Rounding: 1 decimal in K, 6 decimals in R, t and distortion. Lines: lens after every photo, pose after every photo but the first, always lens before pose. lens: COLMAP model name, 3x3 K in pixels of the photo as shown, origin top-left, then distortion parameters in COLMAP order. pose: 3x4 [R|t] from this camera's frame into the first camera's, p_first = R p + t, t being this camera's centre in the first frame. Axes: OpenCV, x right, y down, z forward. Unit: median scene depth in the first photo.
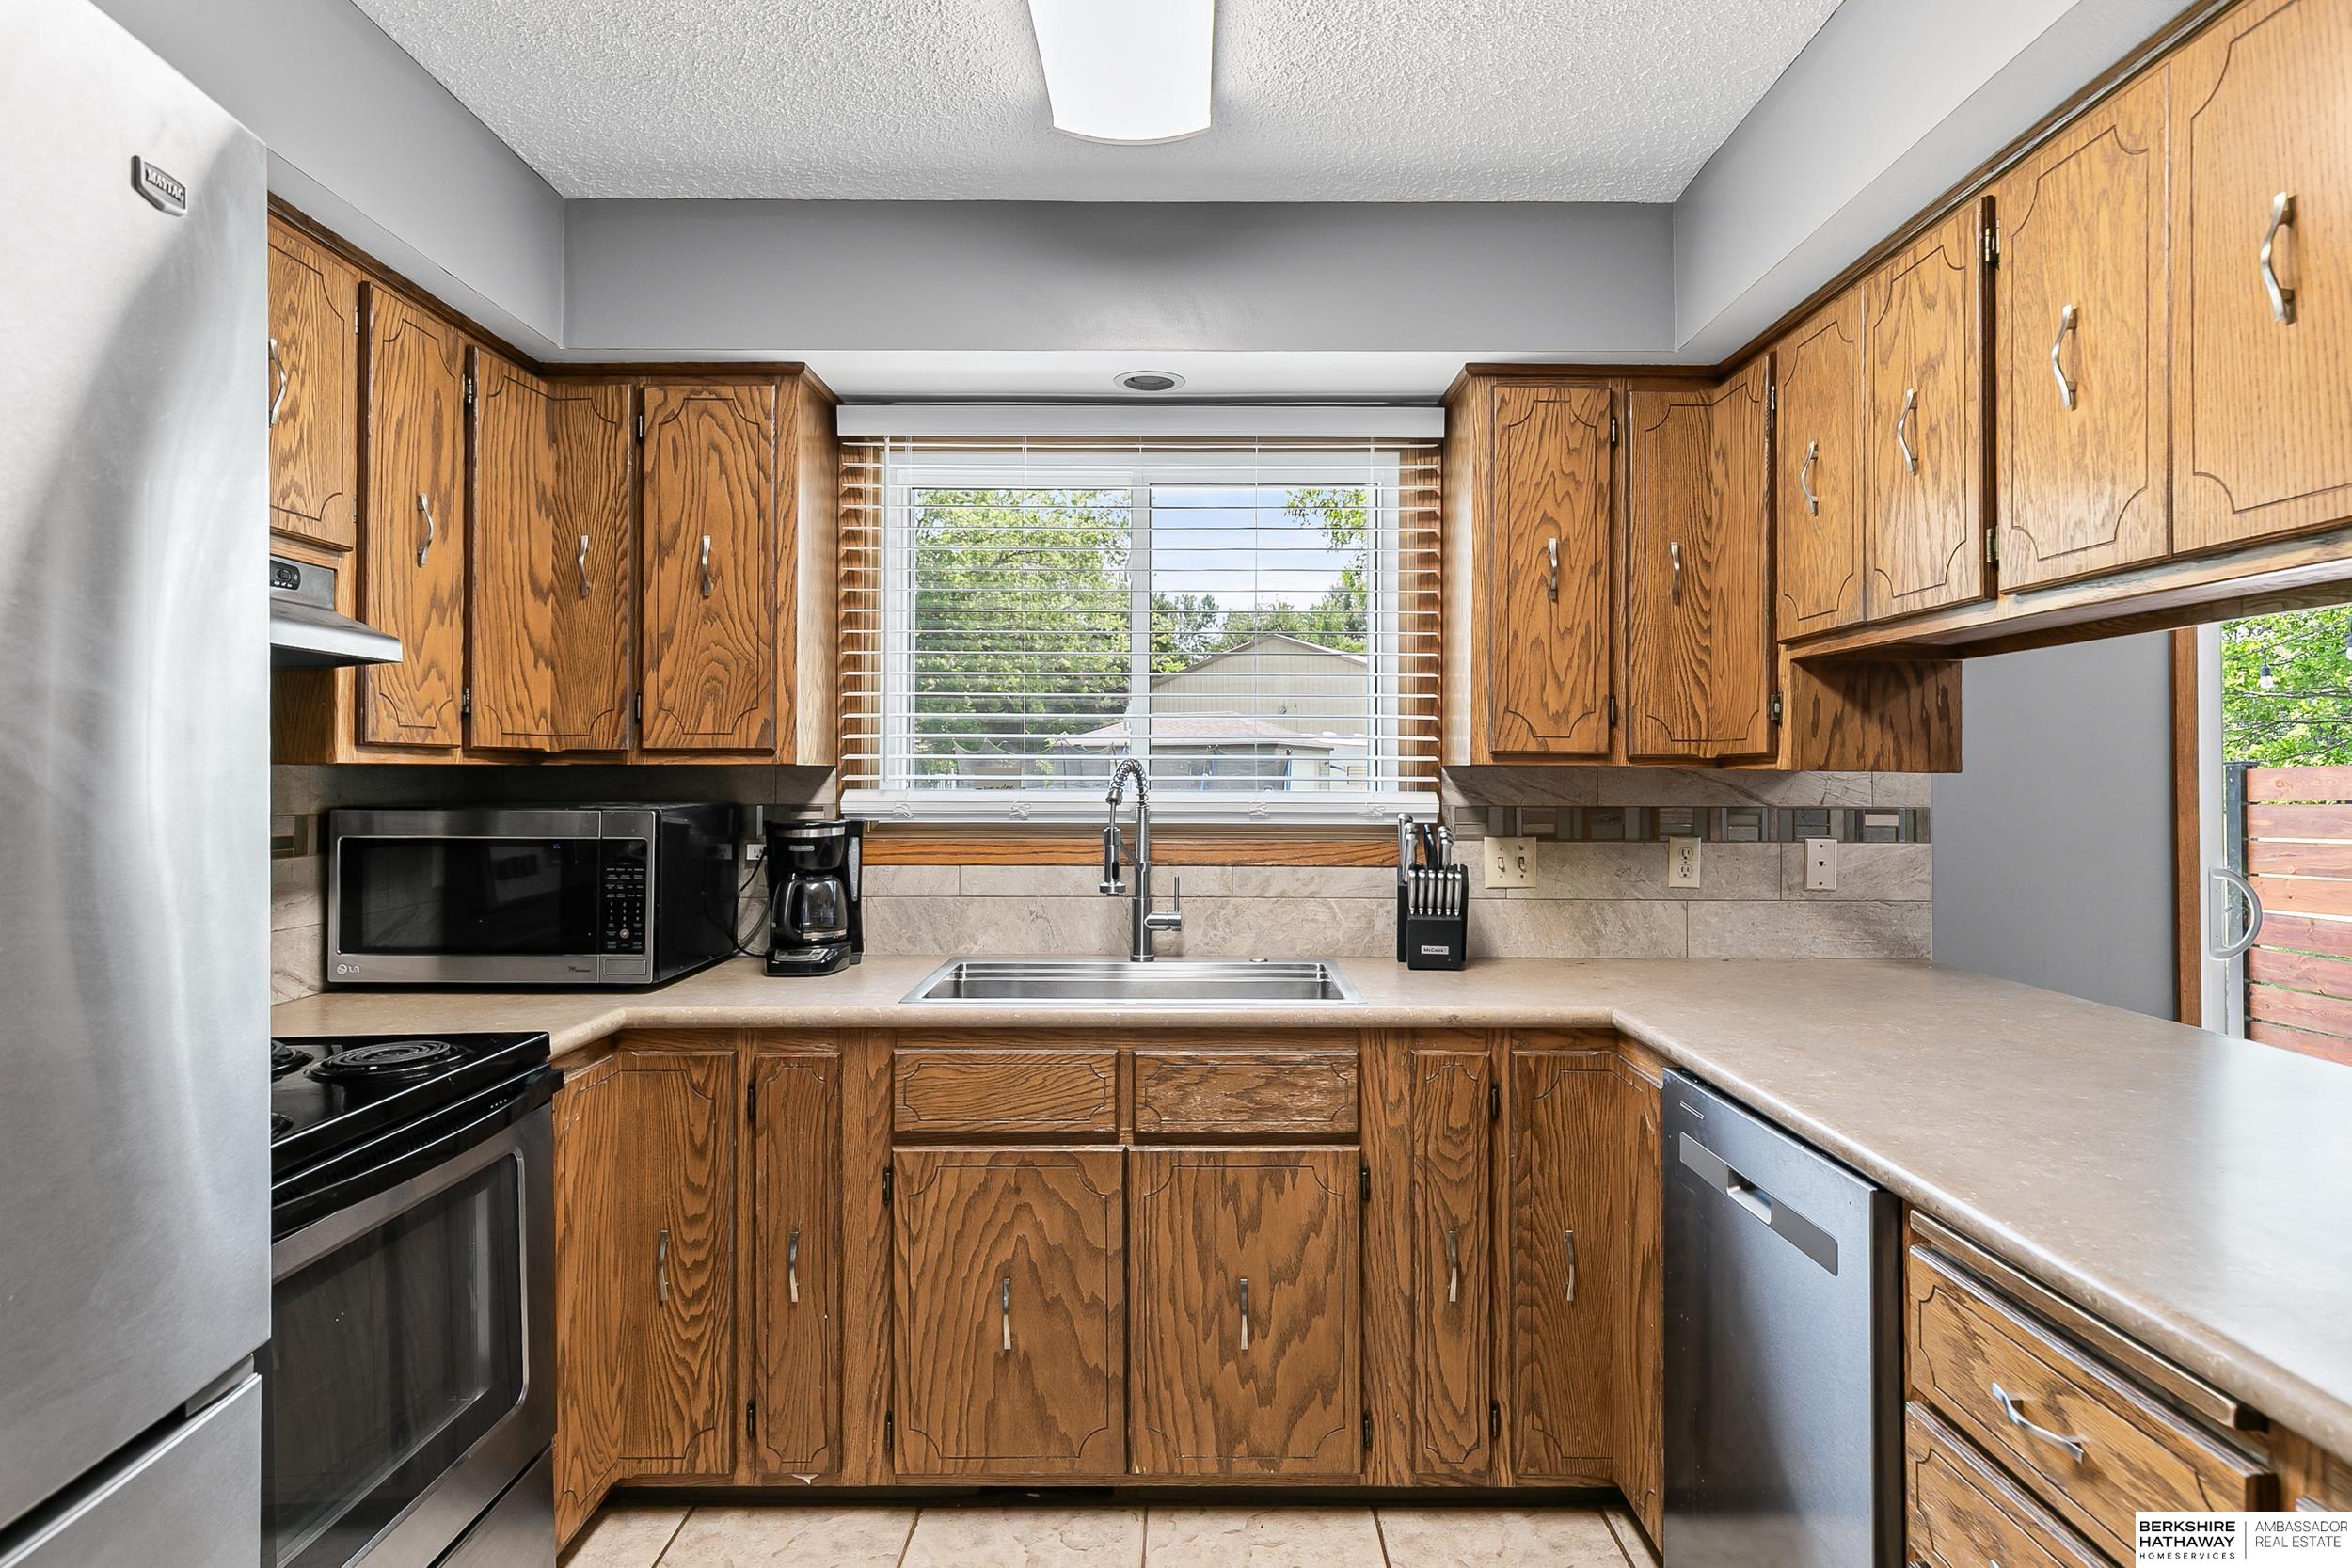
lens RADIAL K [[1326.8, 0, 1168.5], [0, 1326.8, 754.3], [0, 0, 1]] dist [-0.000345, -0.000570]
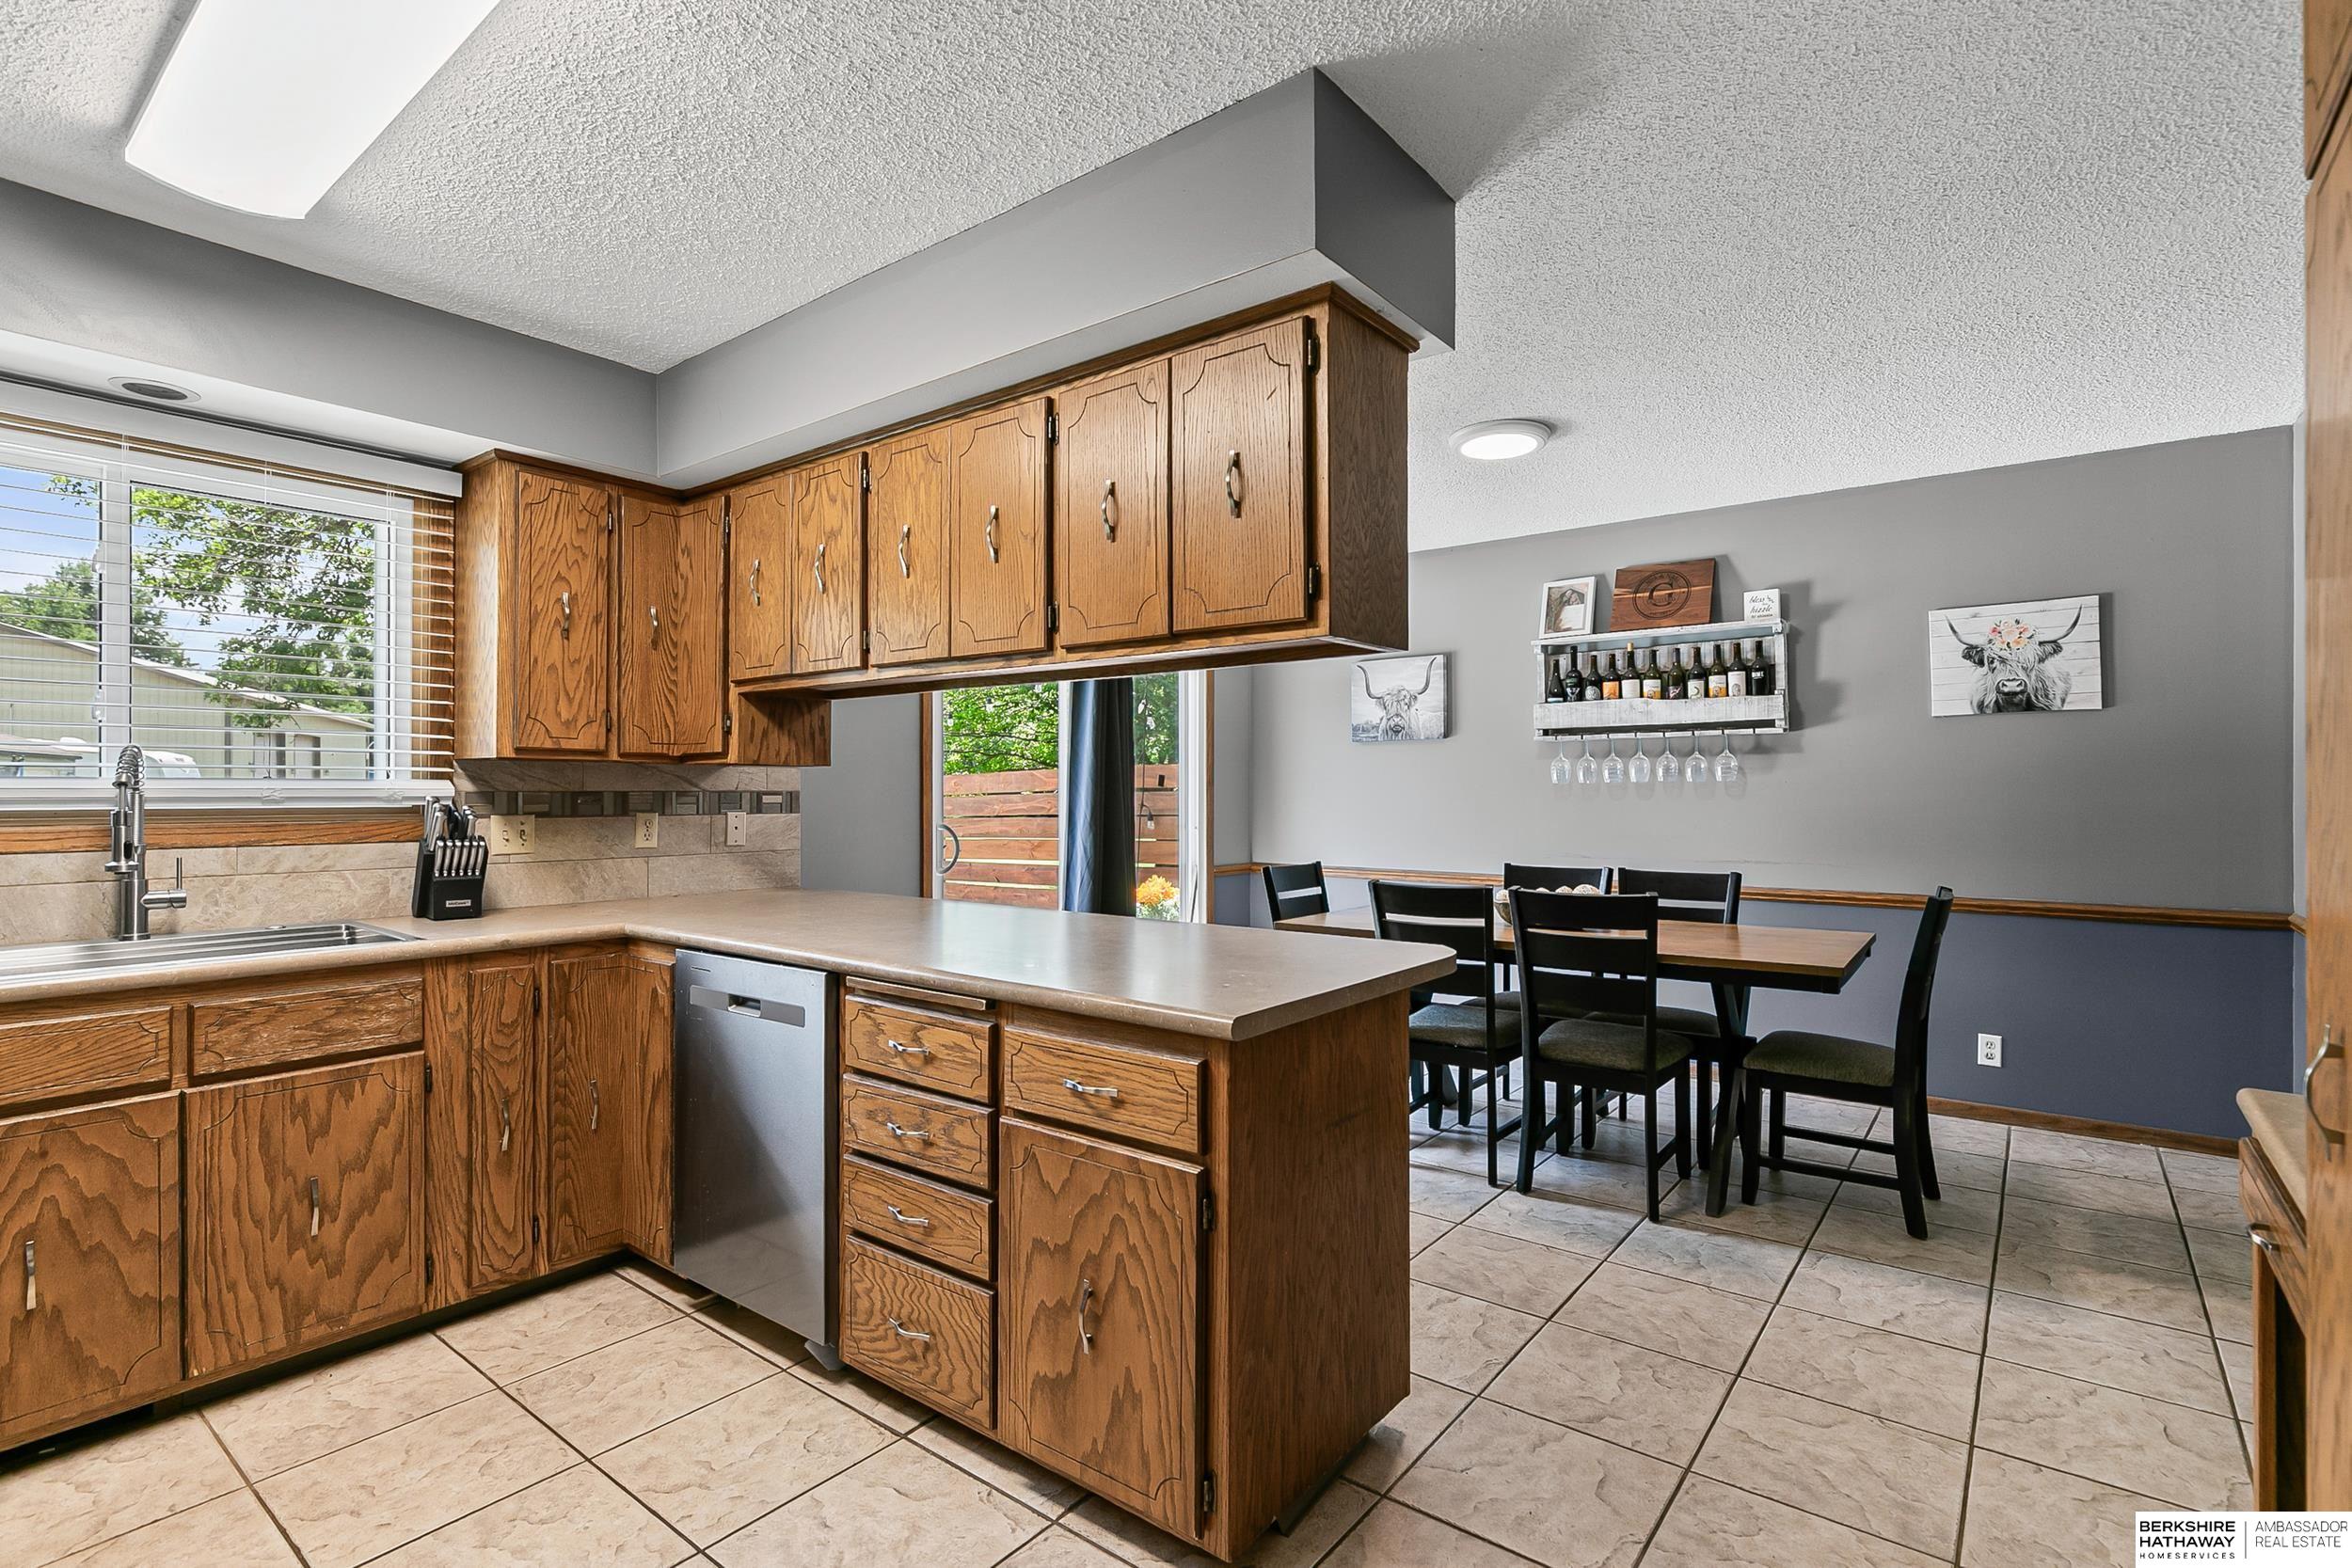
lens RADIAL K [[1147.1, 0, 1184.5], [0, 1147.1, 782.3], [0, 0, 1]] dist [0.012989, -0.001586]
pose [[0.617694, 0.002398, 0.786415, -0.250200], [-0.010431, 0.999932, 0.005143, 0.019998], [-0.786349, -0.011380, 0.617677, -0.237466]]
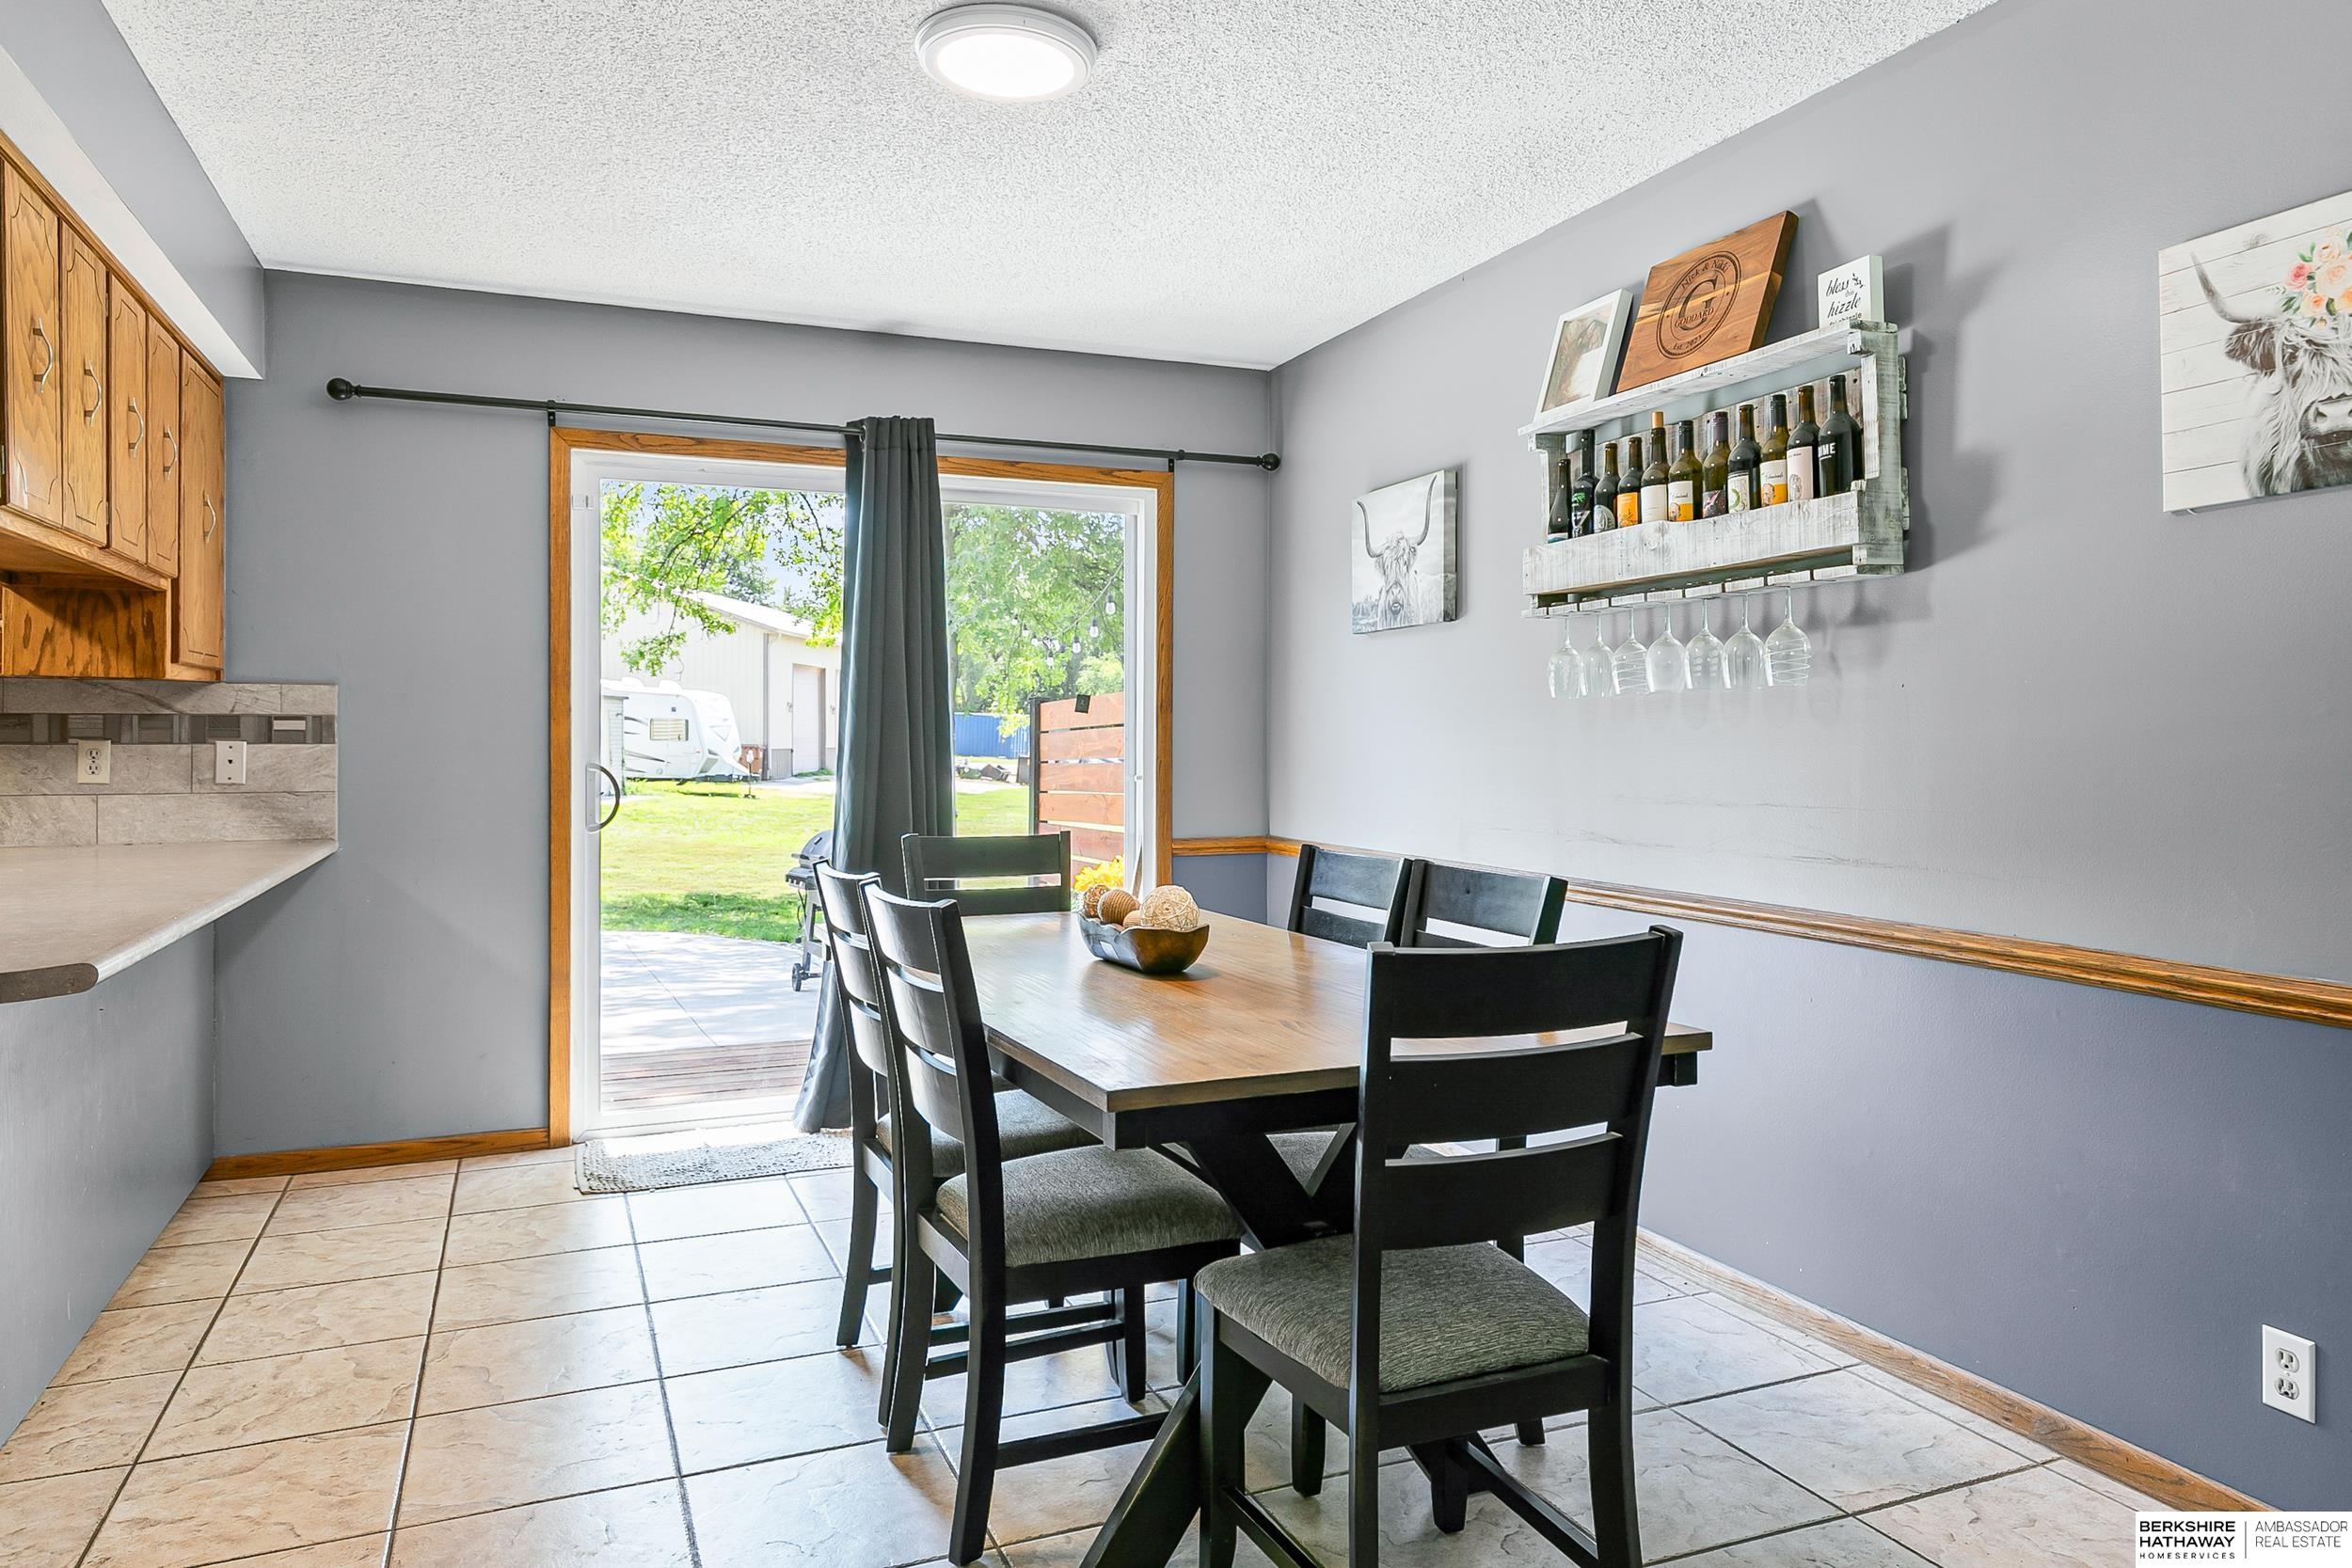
lens RADIAL K [[1586.2, 0, 1155.5], [0, 1586.2, 734.5], [0, 0, 1]] dist [0.025283, 0.001288]
pose [[0.932519, -0.001799, 0.361115, 0.835325], [-0.003405, 0.999899, 0.013773, 0.039579], [-0.361104, -0.014073, 0.932419, -0.709024]]
